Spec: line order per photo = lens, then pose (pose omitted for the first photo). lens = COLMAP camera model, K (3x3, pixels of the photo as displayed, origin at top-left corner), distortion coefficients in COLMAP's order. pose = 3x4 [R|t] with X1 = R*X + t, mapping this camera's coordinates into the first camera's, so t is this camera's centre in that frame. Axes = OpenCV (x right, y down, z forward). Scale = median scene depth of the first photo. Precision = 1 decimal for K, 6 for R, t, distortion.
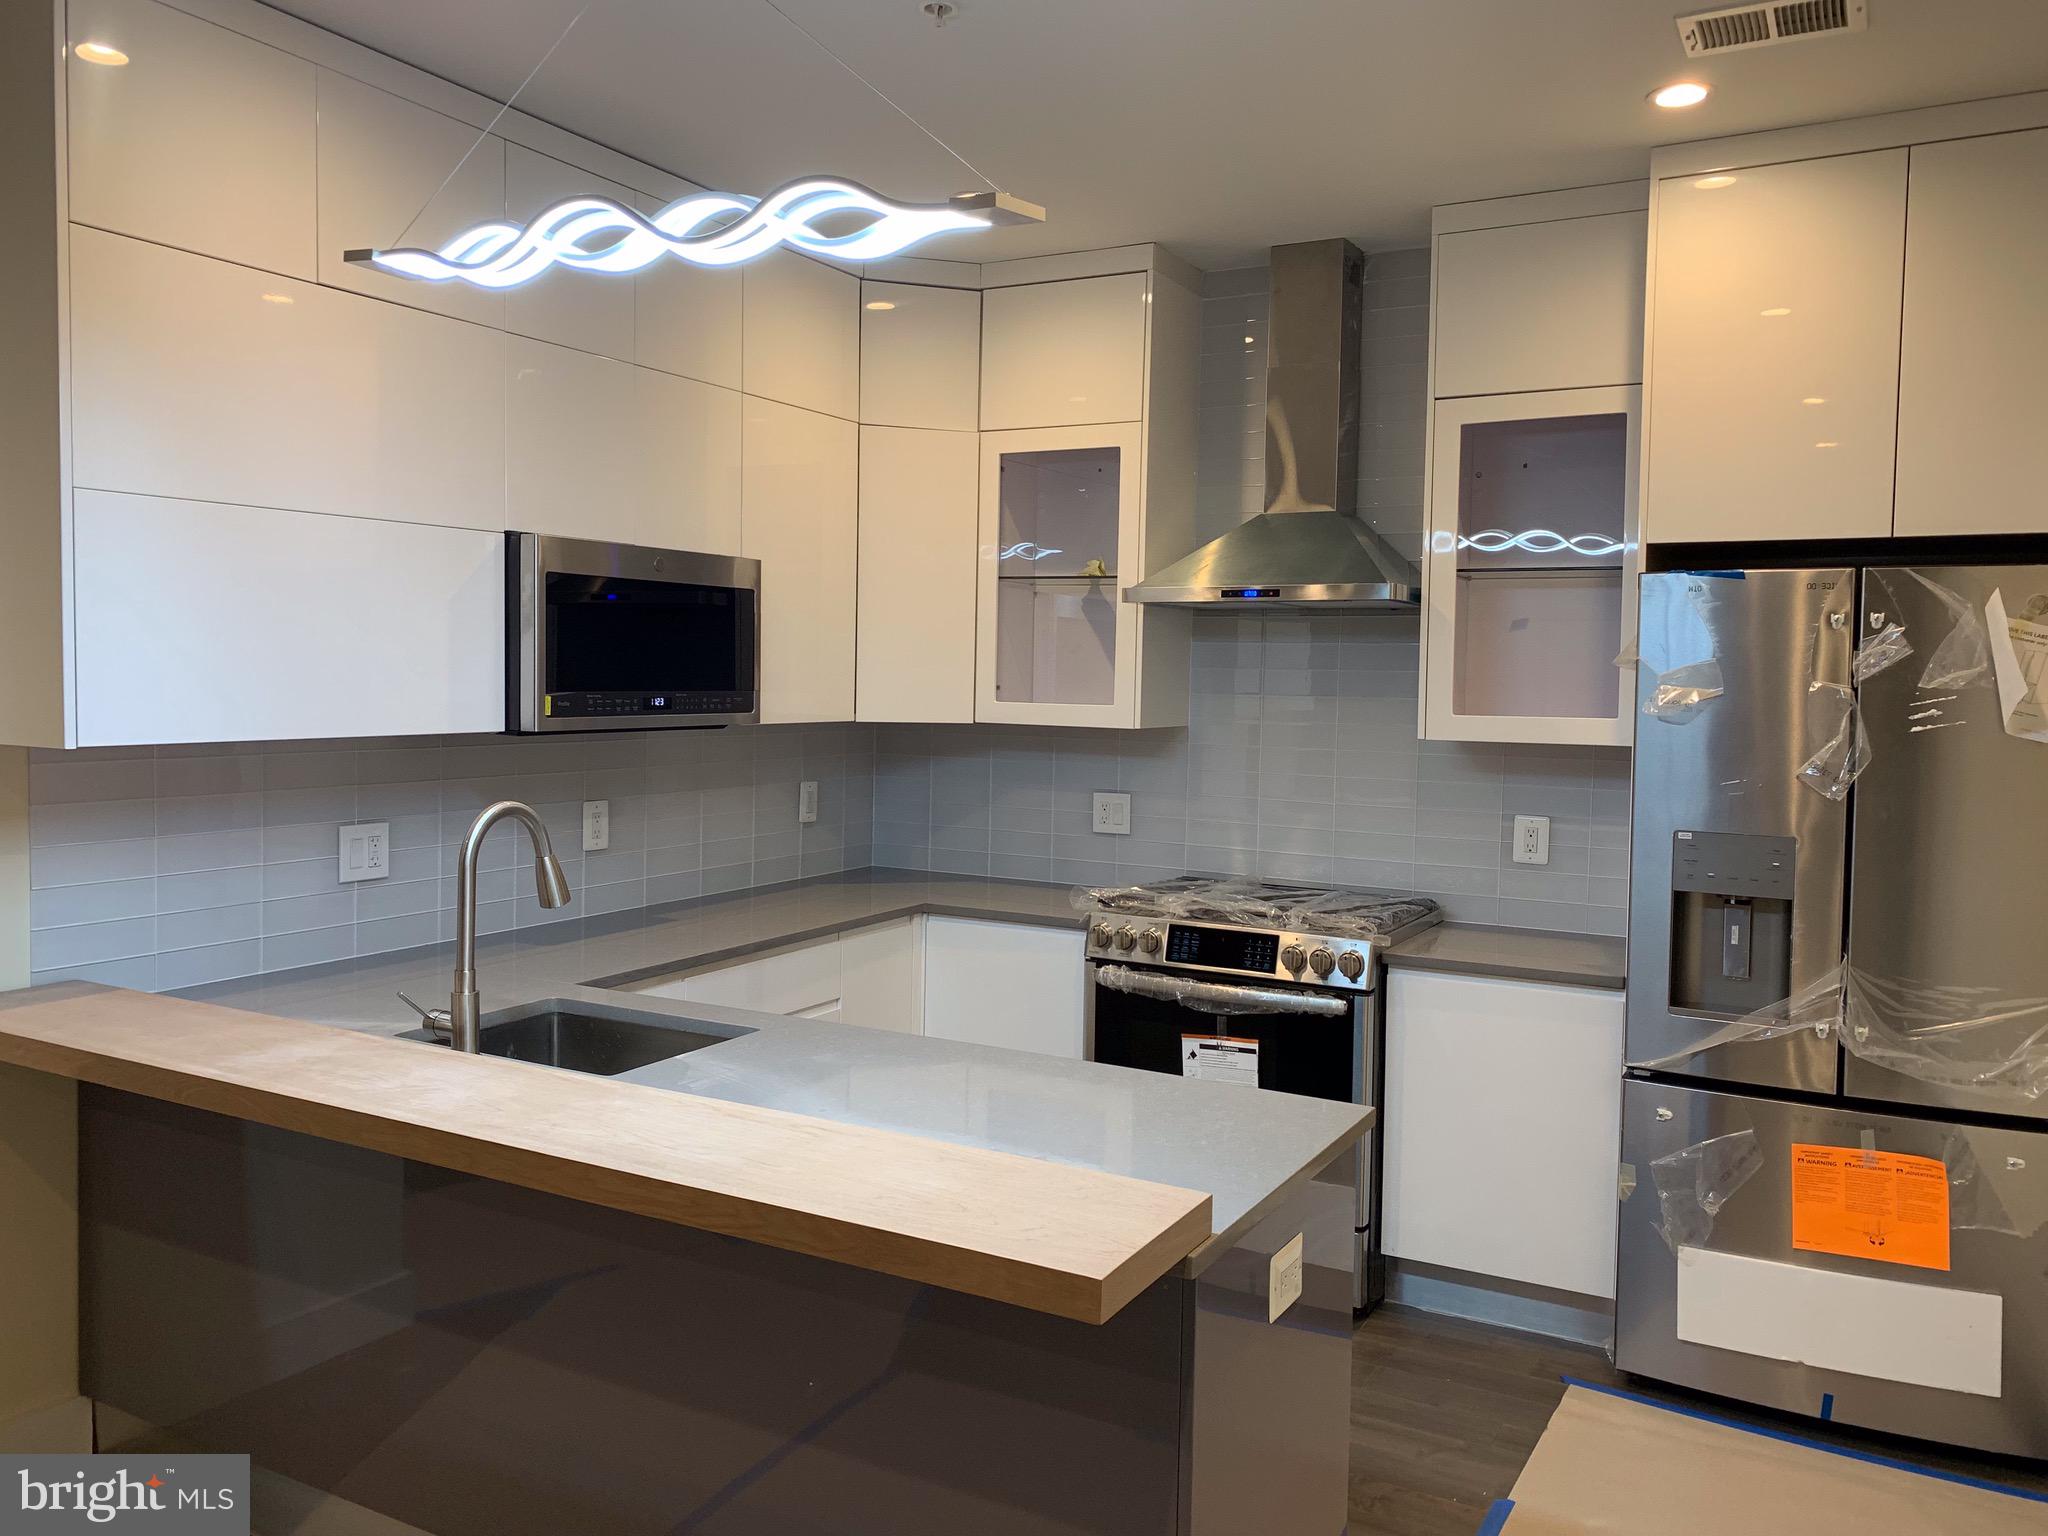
lens RADIAL K [[1534.5, 0, 995.2], [0, 1534.5, 742.2], [0, 0, 1]] dist [-0.006805, -0.000525]
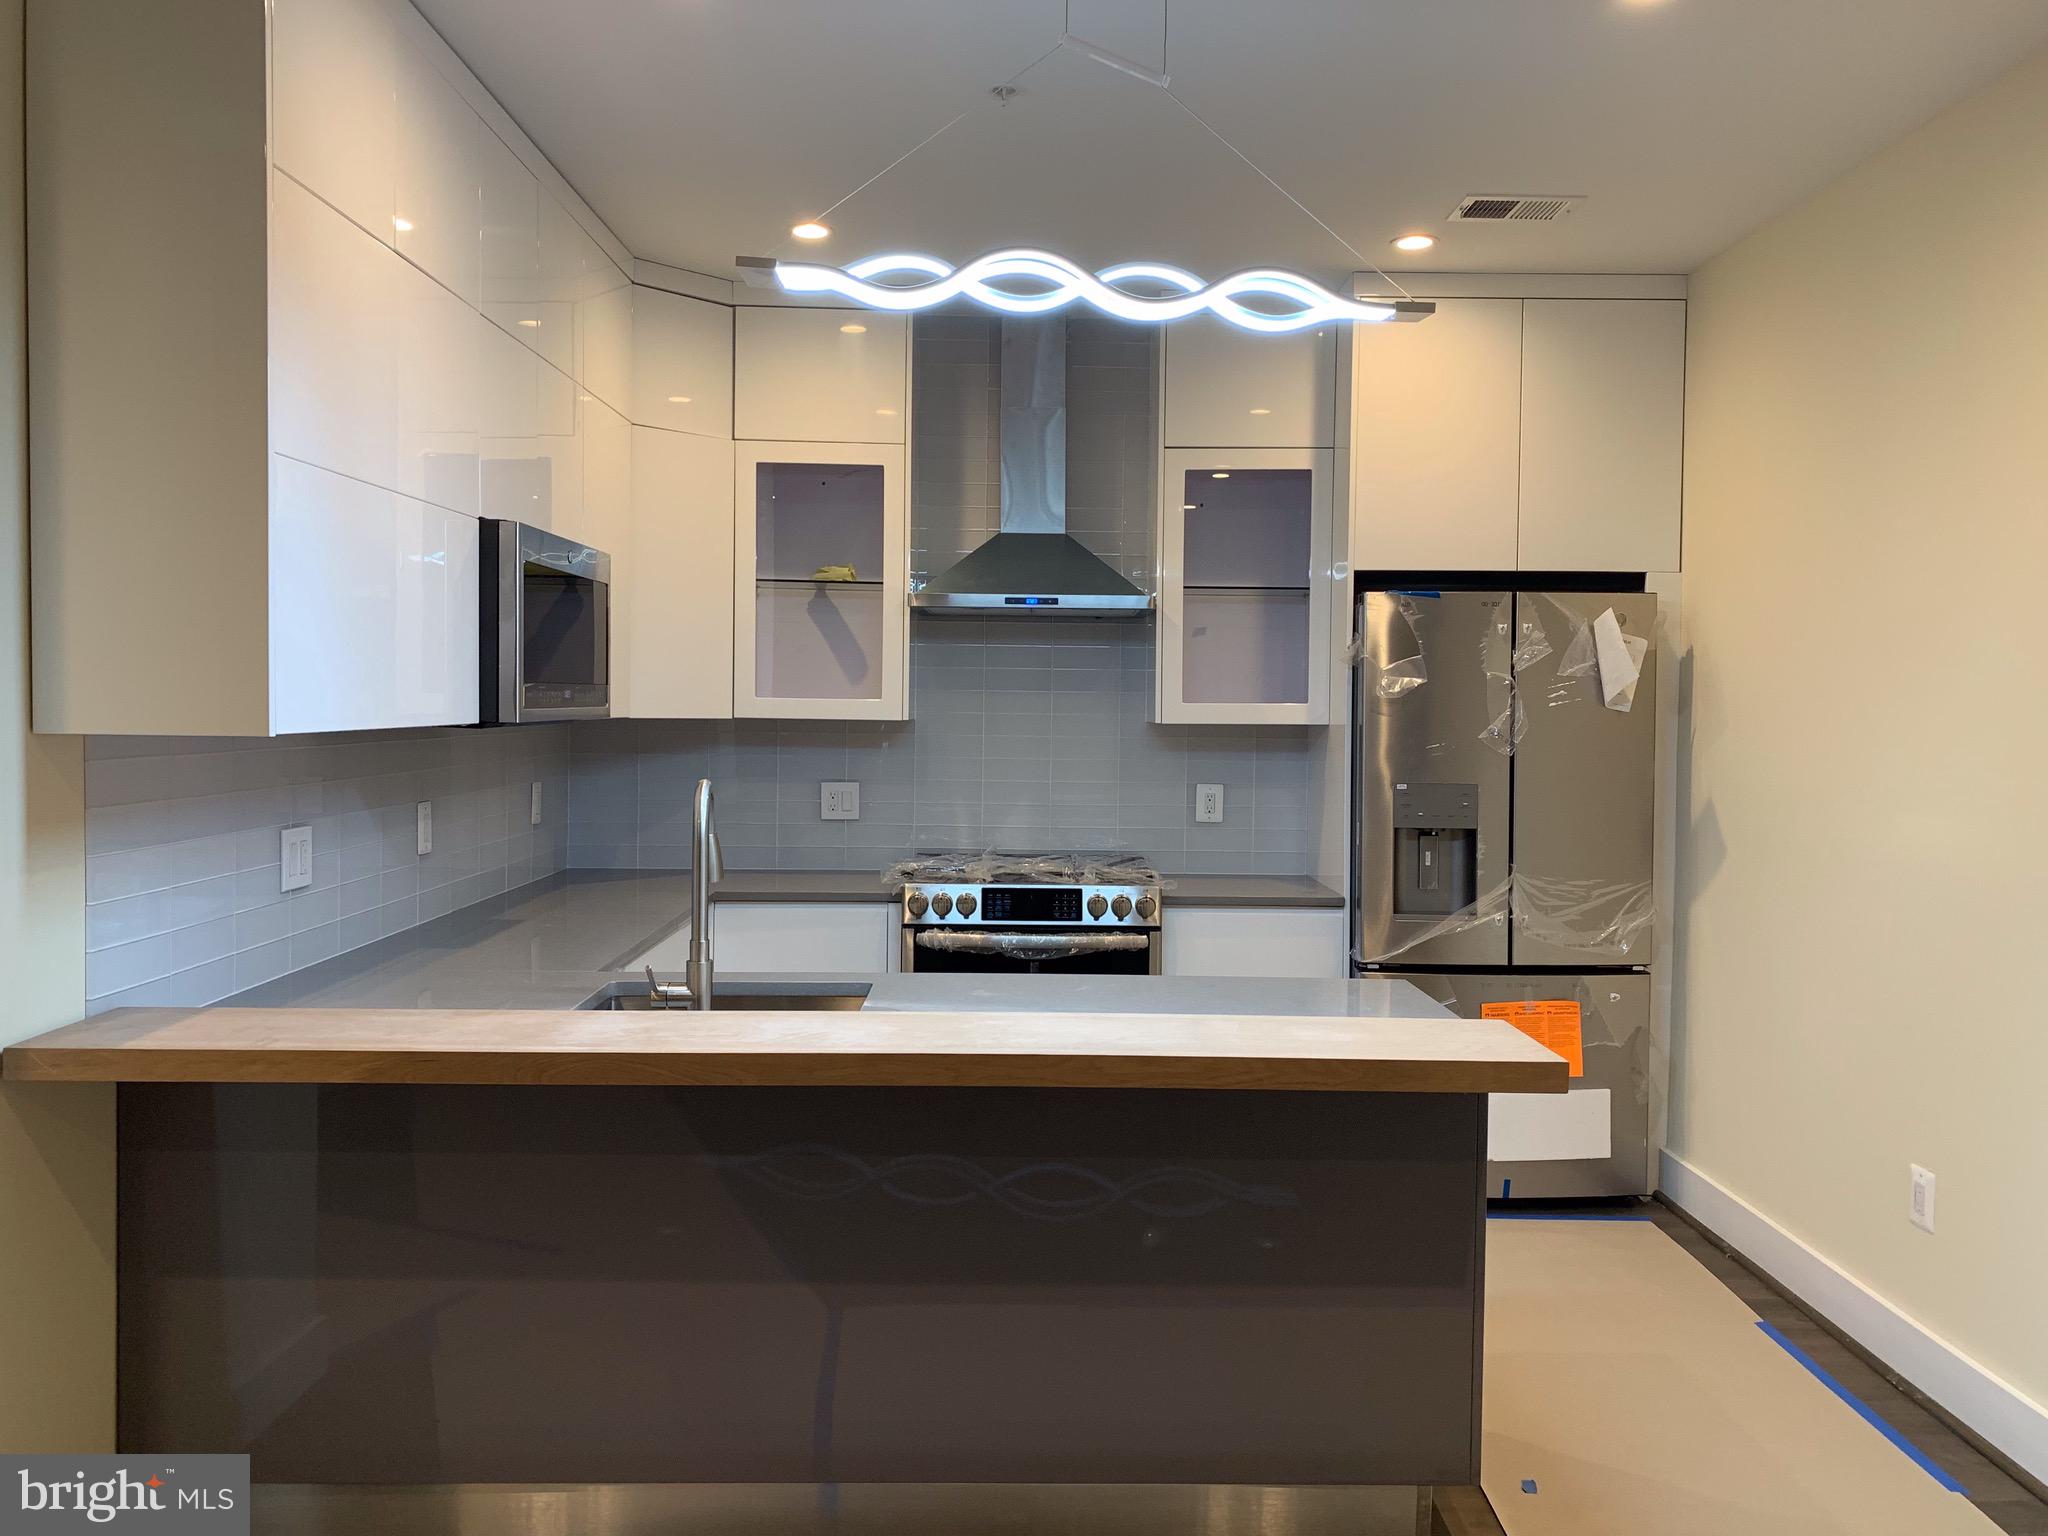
lens RADIAL K [[1534.5, 0, 995.2], [0, 1534.5, 742.2], [0, 0, 1]] dist [-0.006805, -0.000525]
pose [[0.875131, -0.020450, 0.483454, -0.462341], [0.025653, 0.999662, -0.004151, 0.015992], [-0.483205, 0.016035, 0.875360, -0.010287]]
